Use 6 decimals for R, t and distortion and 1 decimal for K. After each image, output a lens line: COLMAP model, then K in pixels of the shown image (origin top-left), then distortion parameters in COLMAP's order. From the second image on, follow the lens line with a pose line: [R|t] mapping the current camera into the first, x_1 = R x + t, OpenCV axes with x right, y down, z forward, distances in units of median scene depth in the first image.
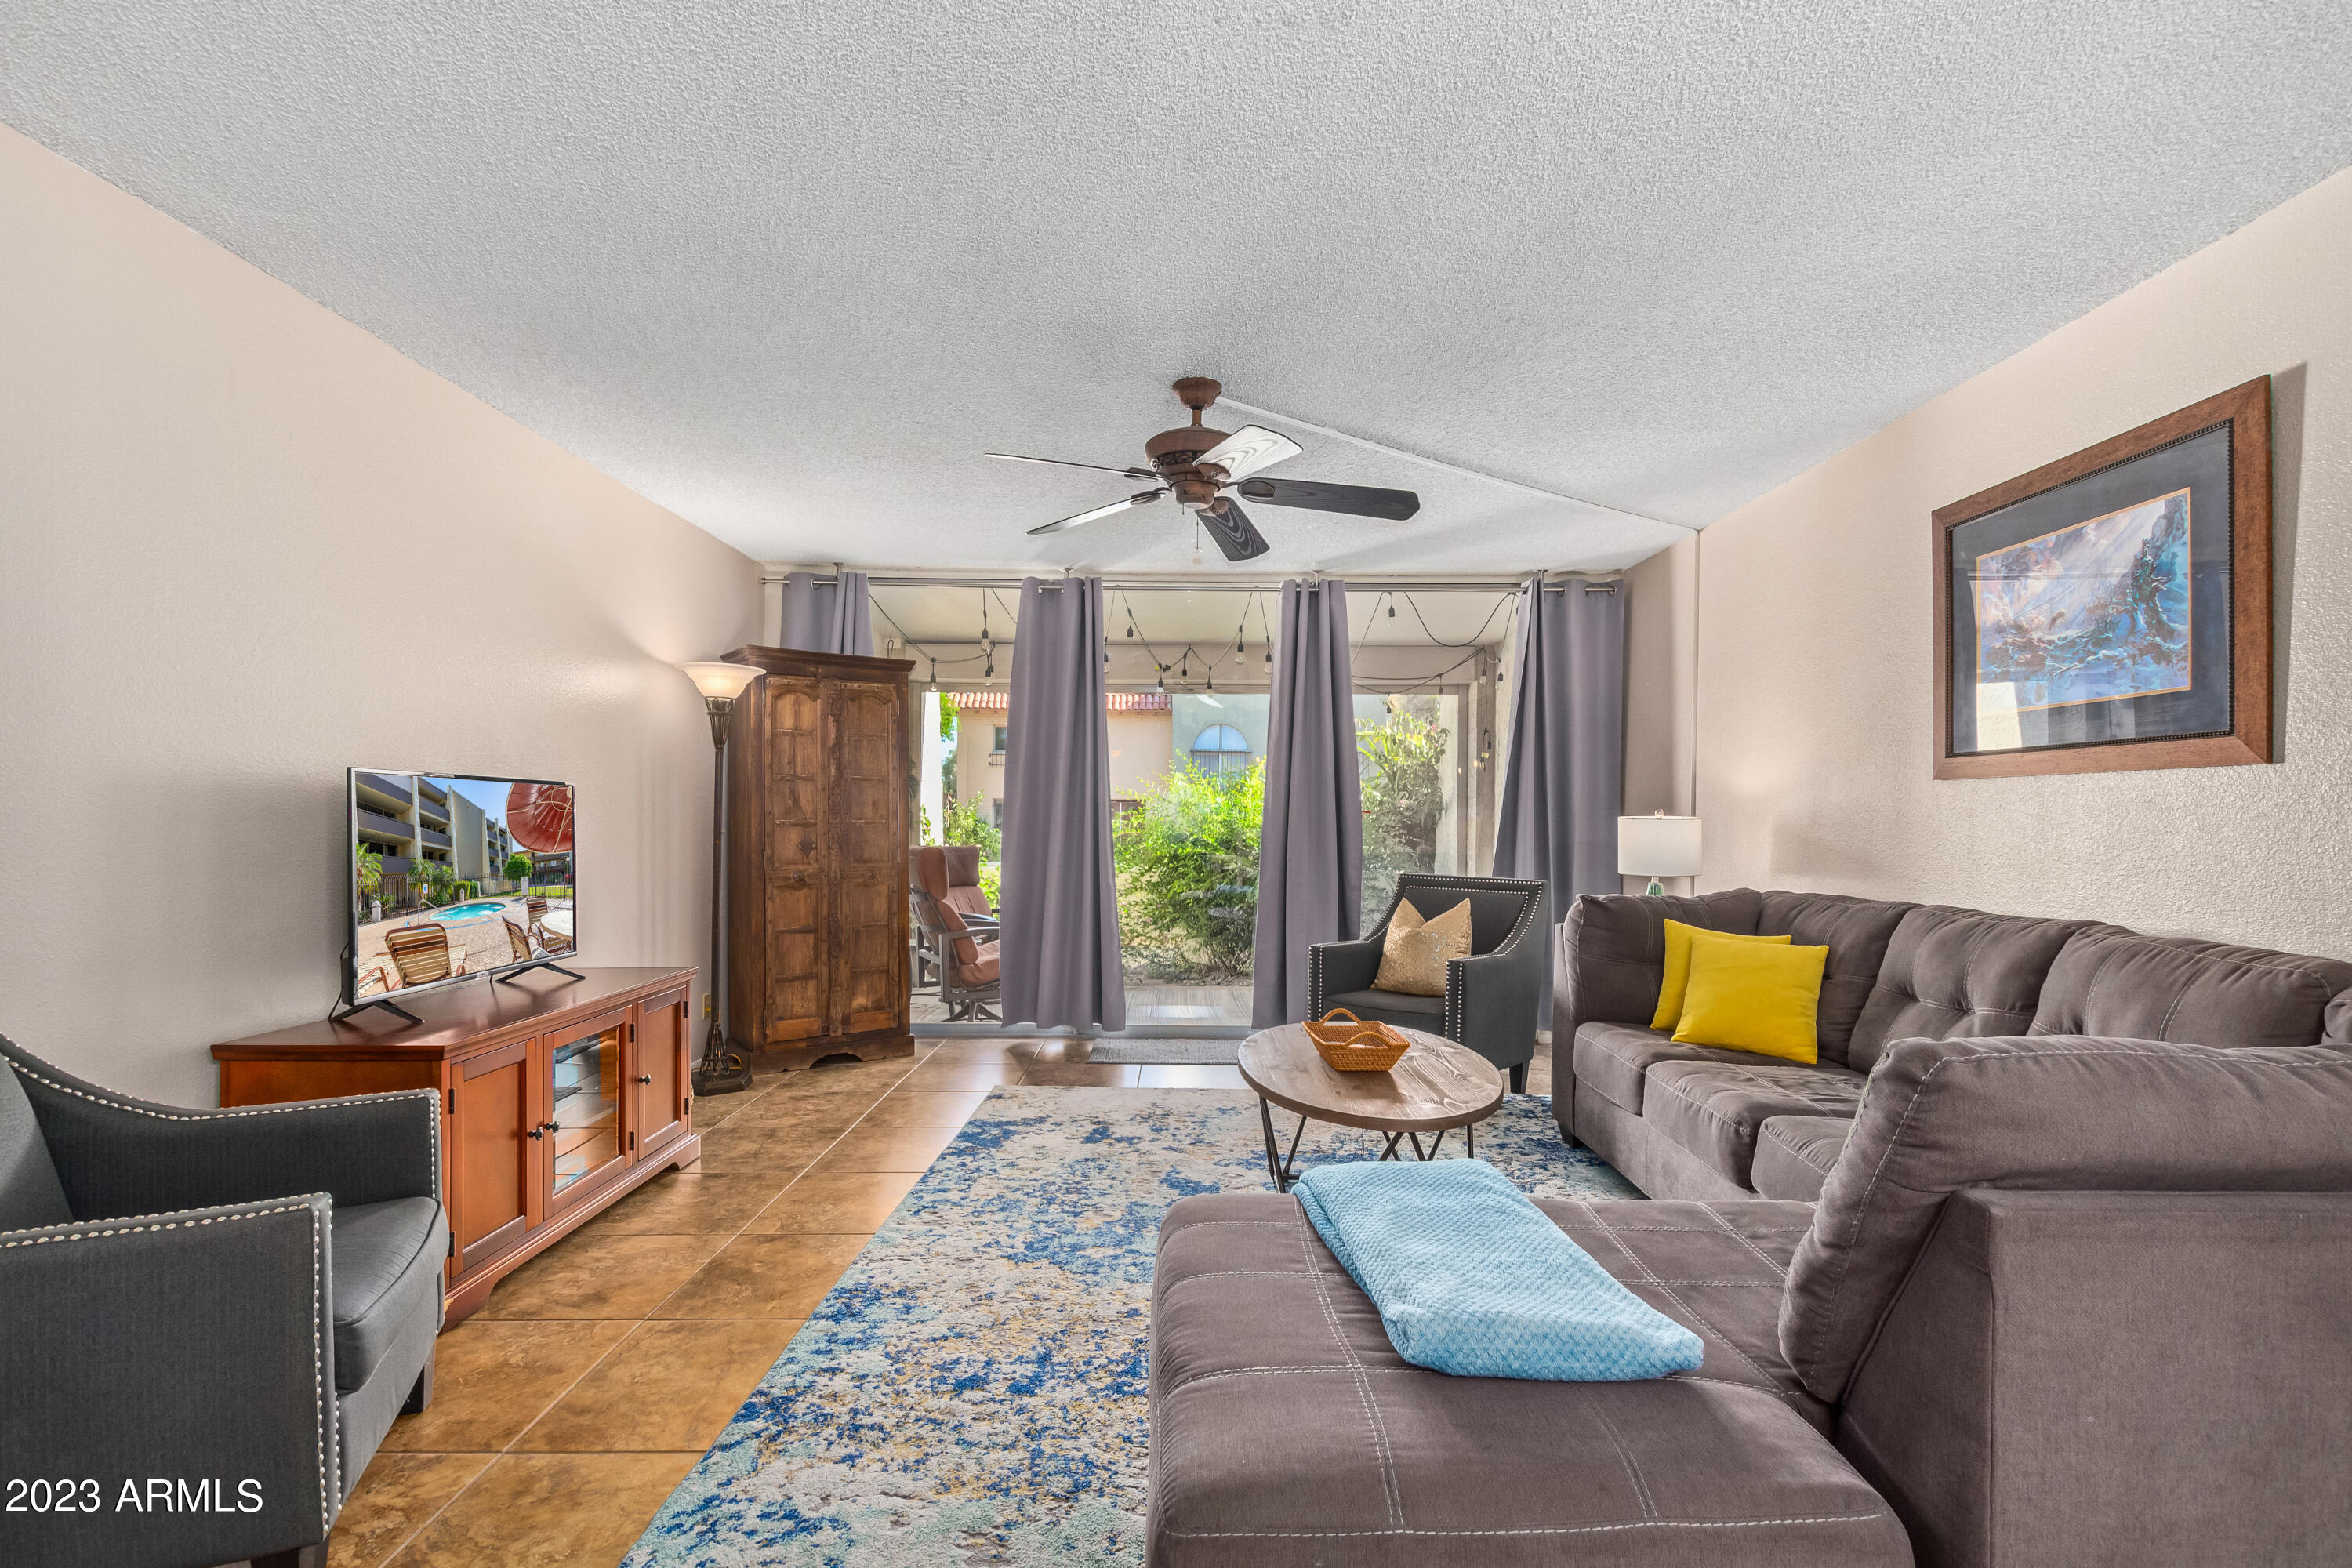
lens RADIAL K [[1083.4, 0, 1187.4], [0, 1083.4, 838.3], [0, 0, 1]] dist [0.017349, -0.000140]
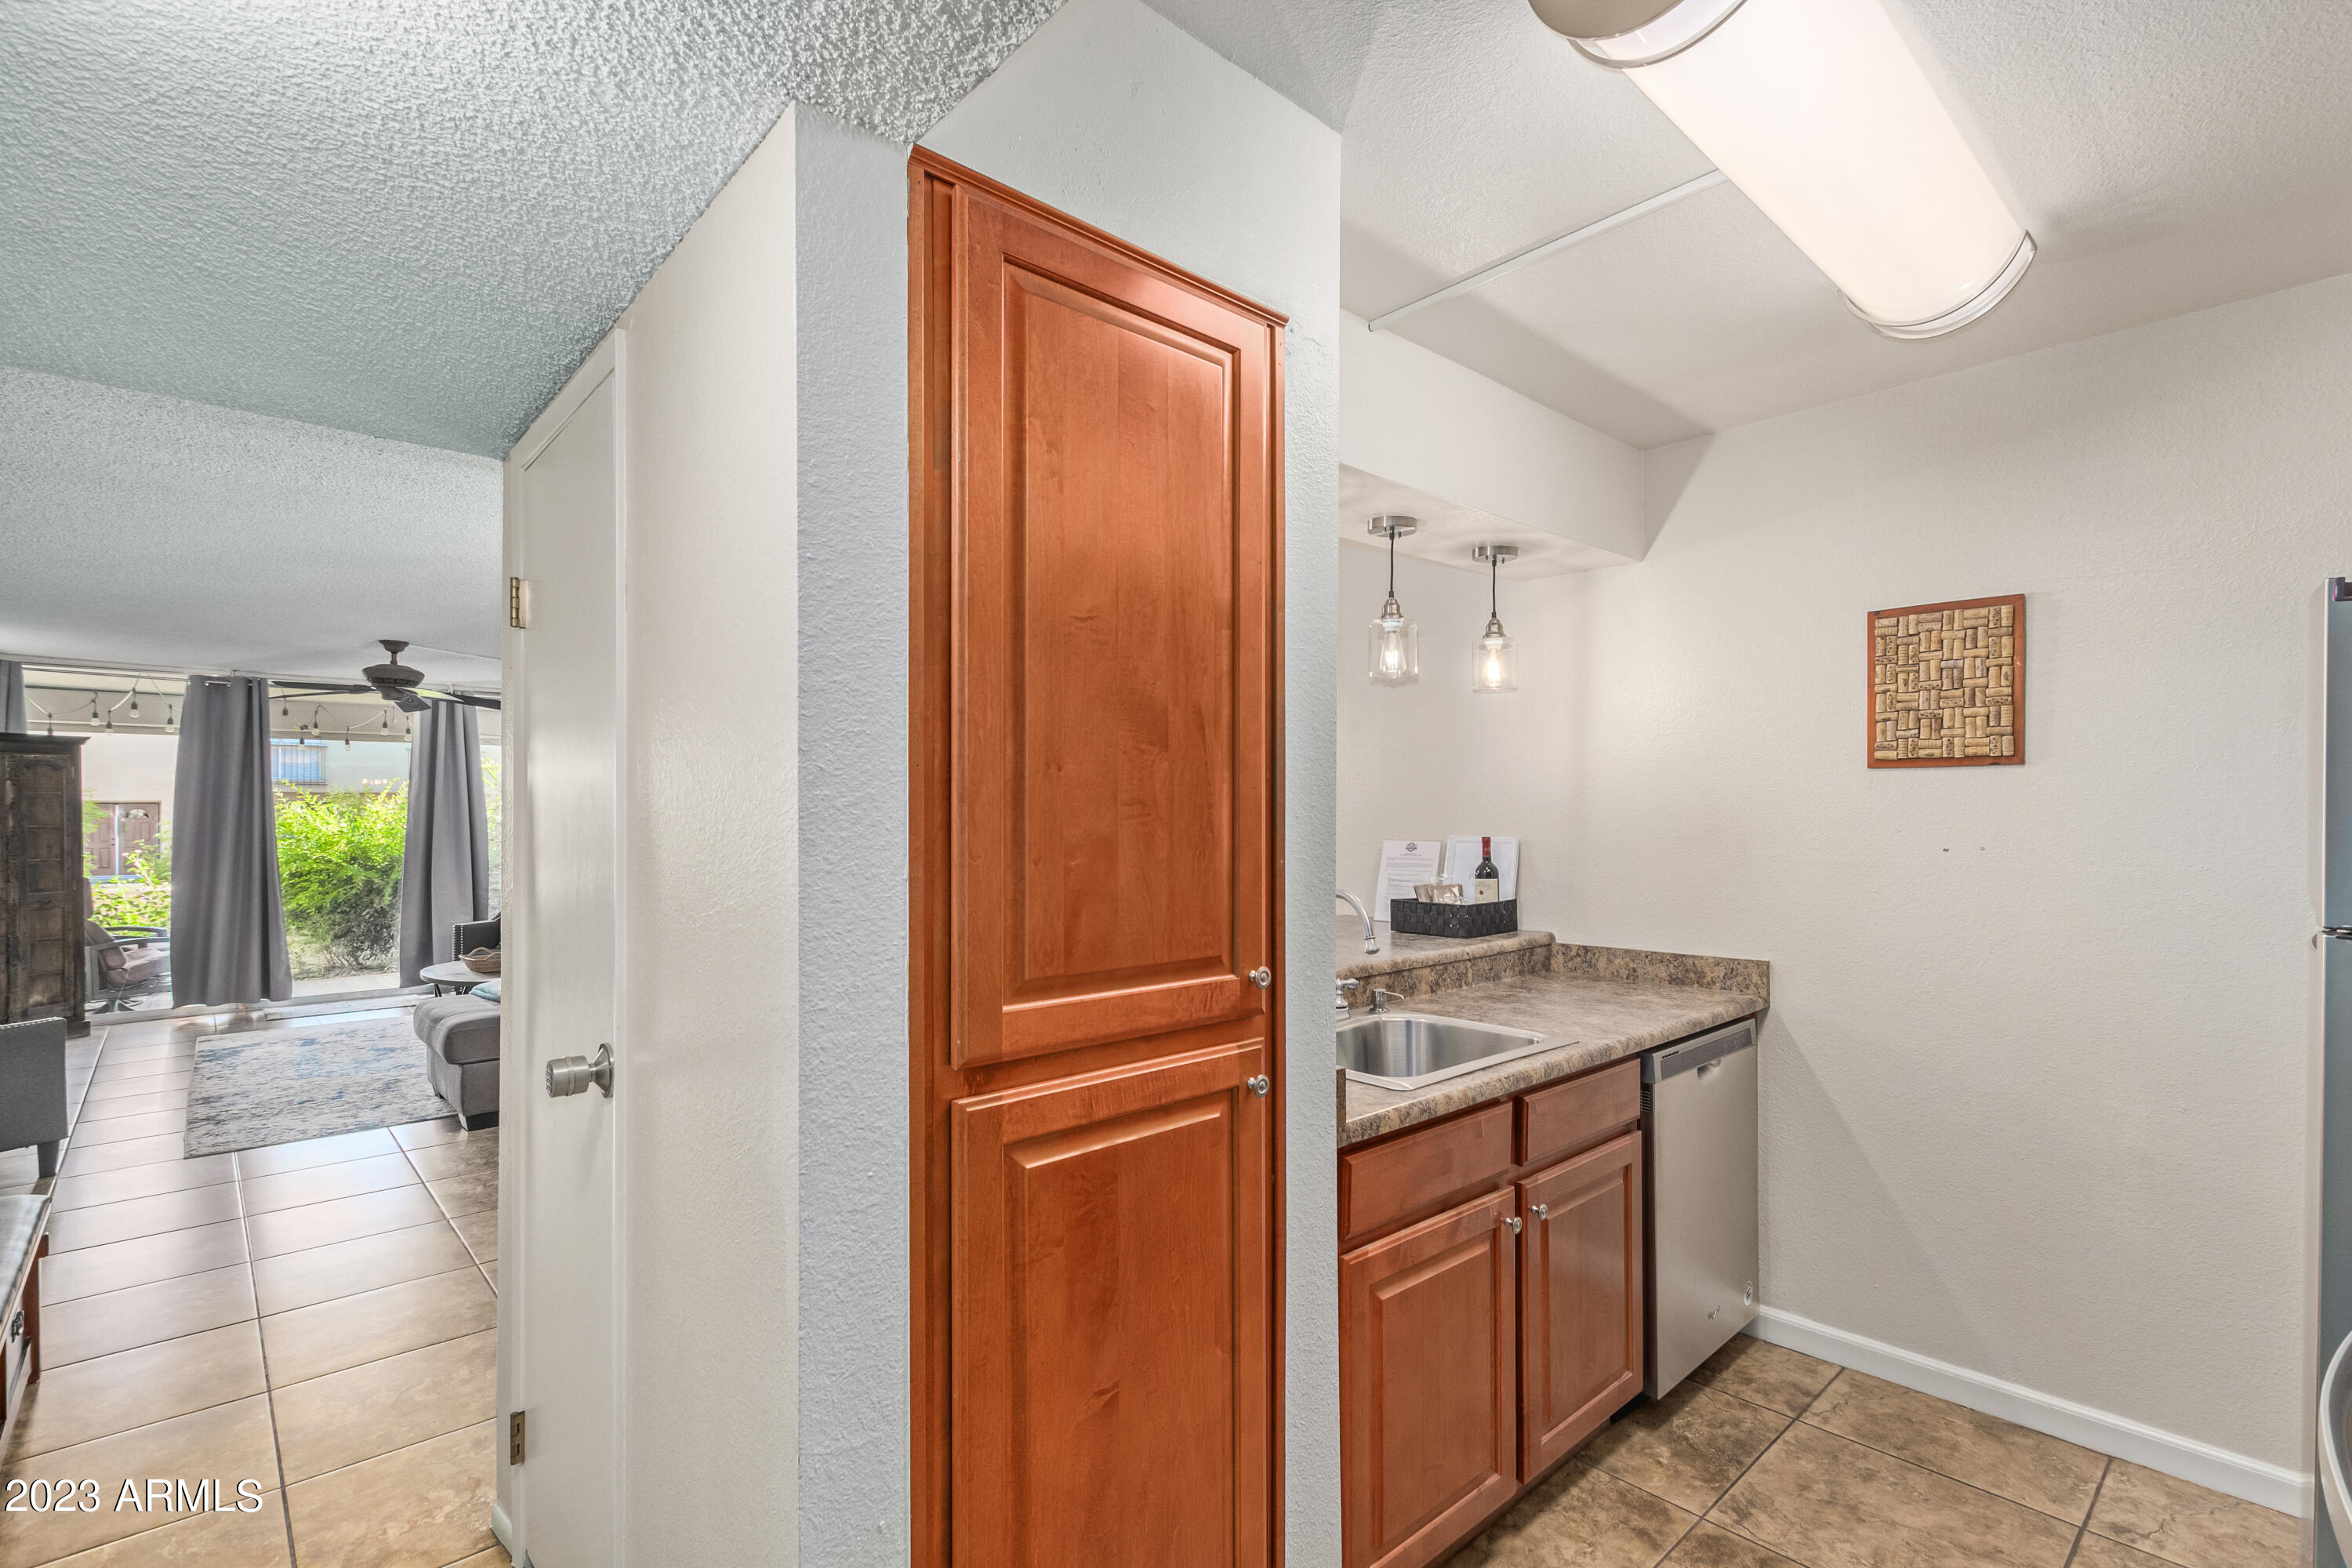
lens RADIAL K [[1084.3, 0, 1193.1], [0, 1084.3, 806.2], [0, 0, 1]] dist [0.012195, -0.004645]
pose [[0.732139, -0.005719, 0.681131, -0.265430], [0.020829, 0.999685, -0.013996, -0.049481], [-0.680836, 0.024434, 0.732028, -1.365140]]
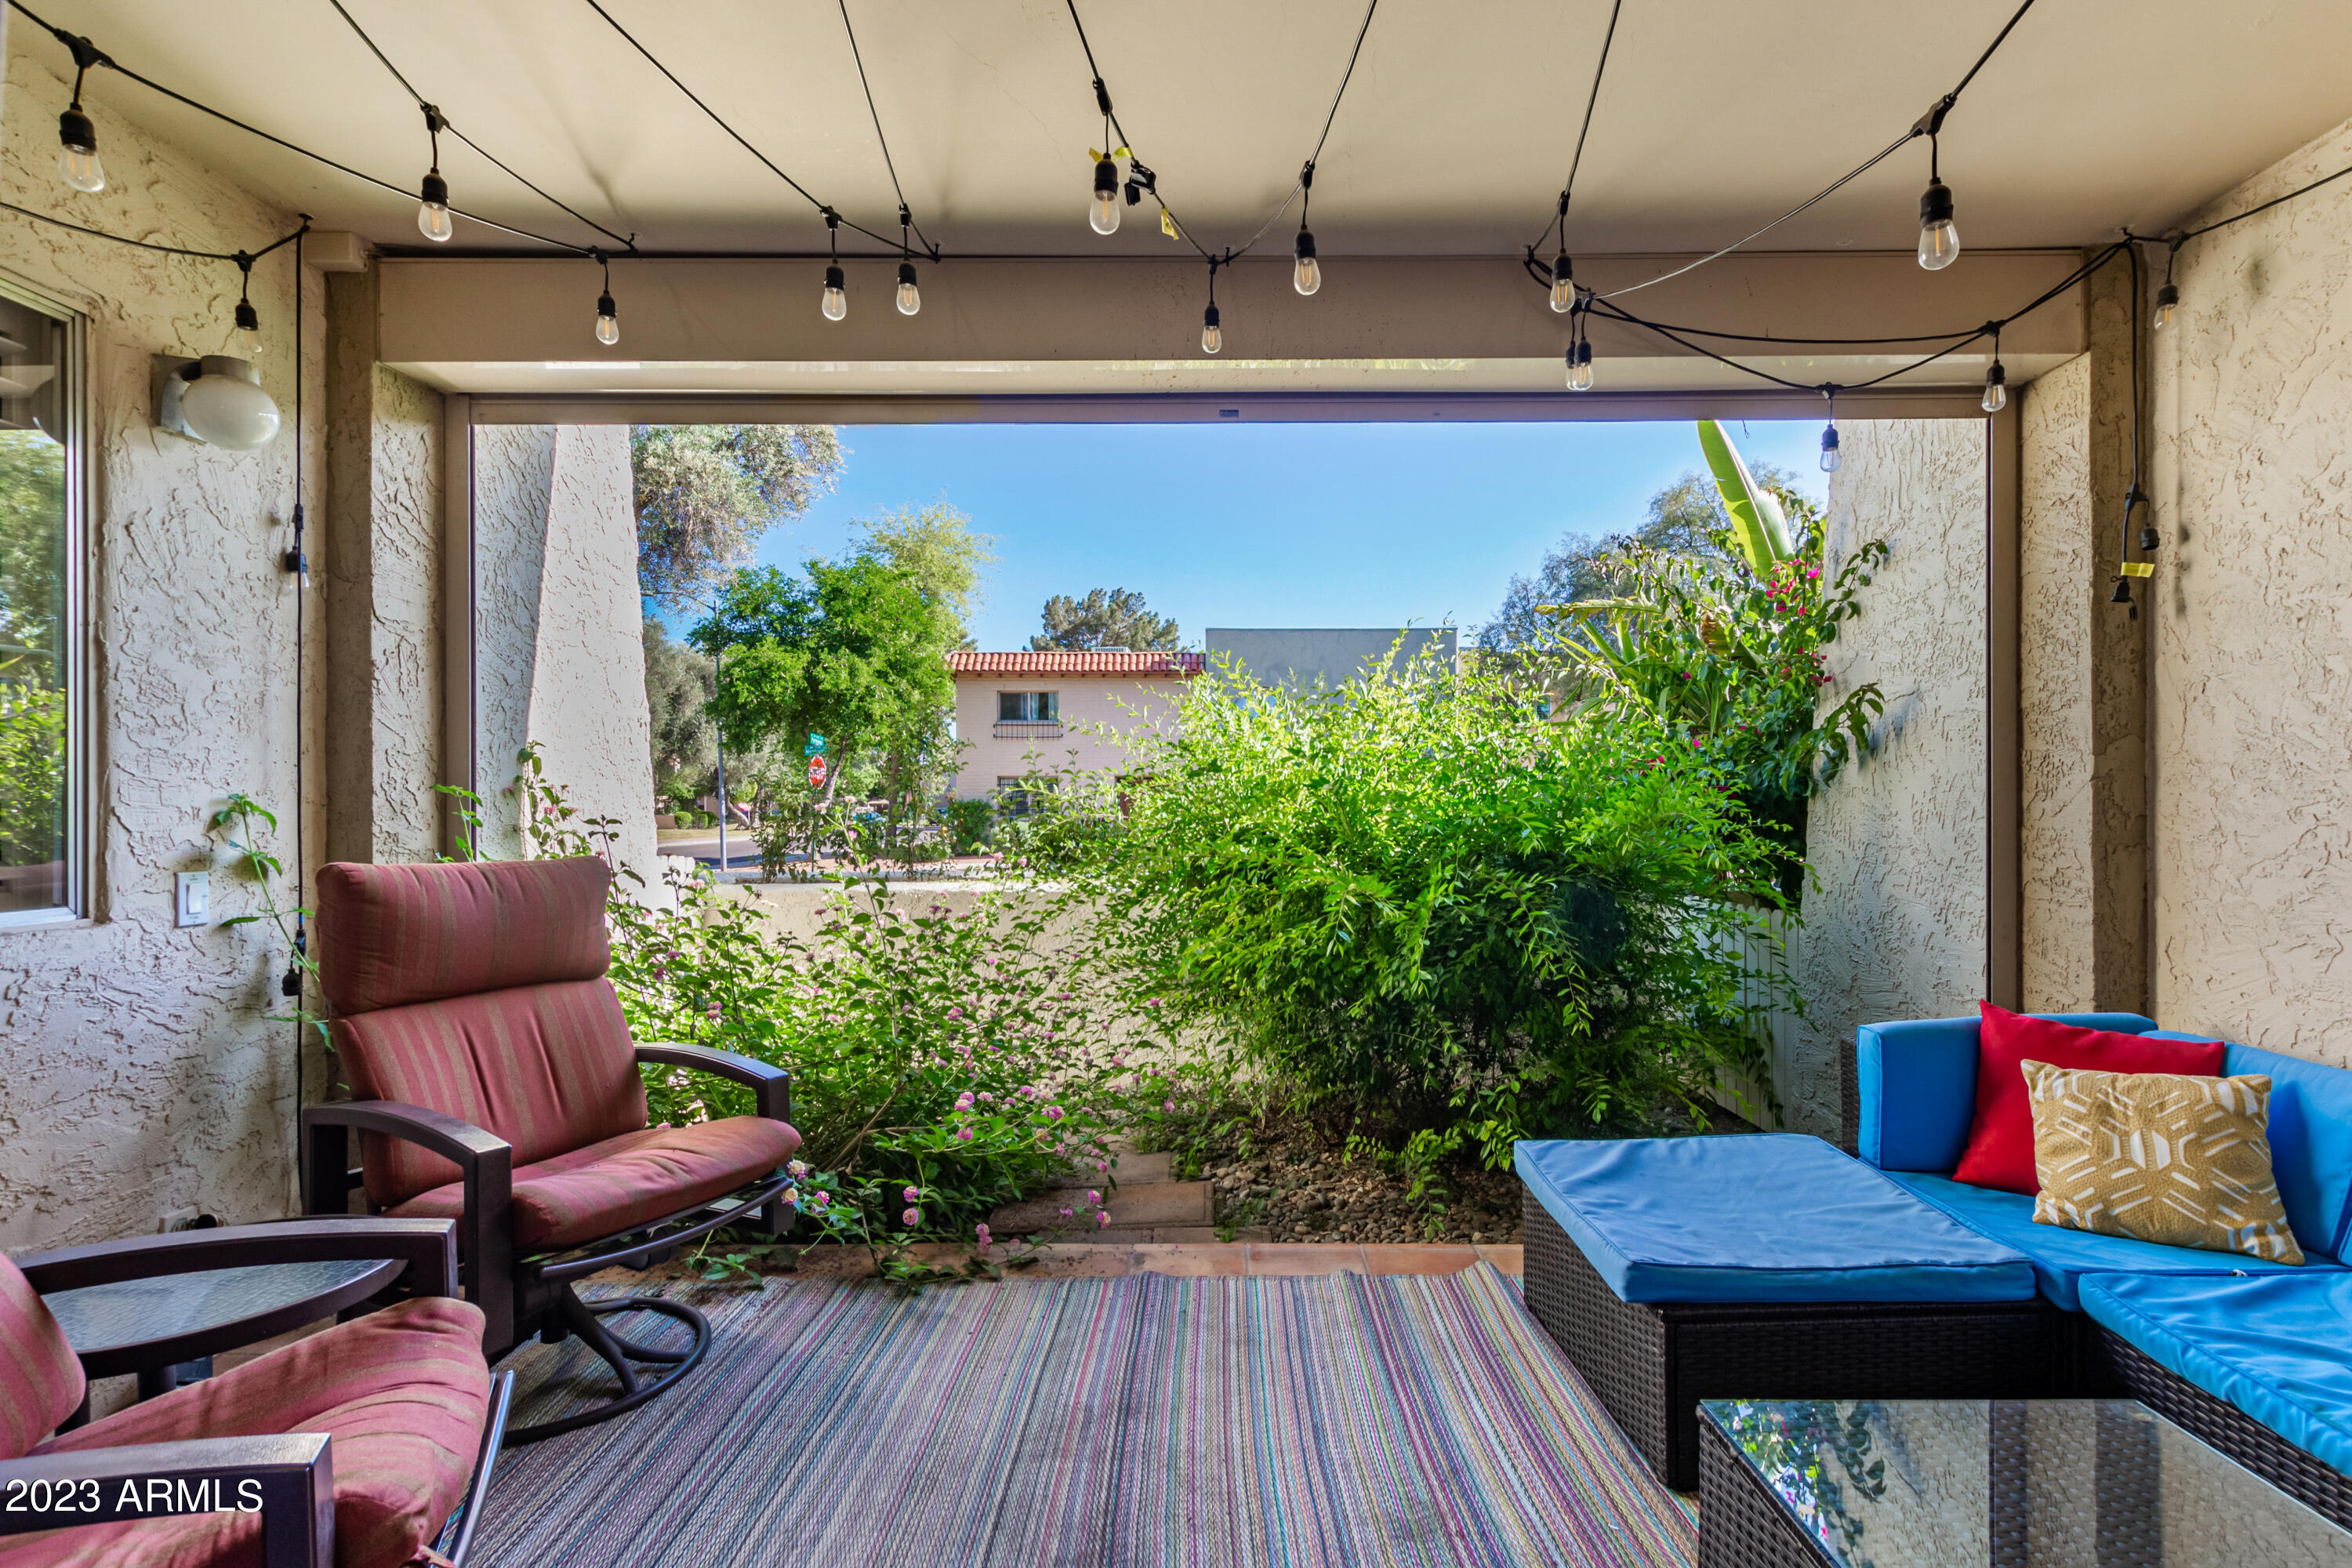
lens RADIAL K [[1084.3, 0, 1193.1], [0, 1084.3, 806.2], [0, 0, 1]] dist [0.012195, -0.004645]
pose [[0.999493, -0.007701, -0.030908, 0.006598], [0.007320, 0.999896, -0.012429, -0.006635], [0.031000, 0.012196, 0.999445, 1.534502]]
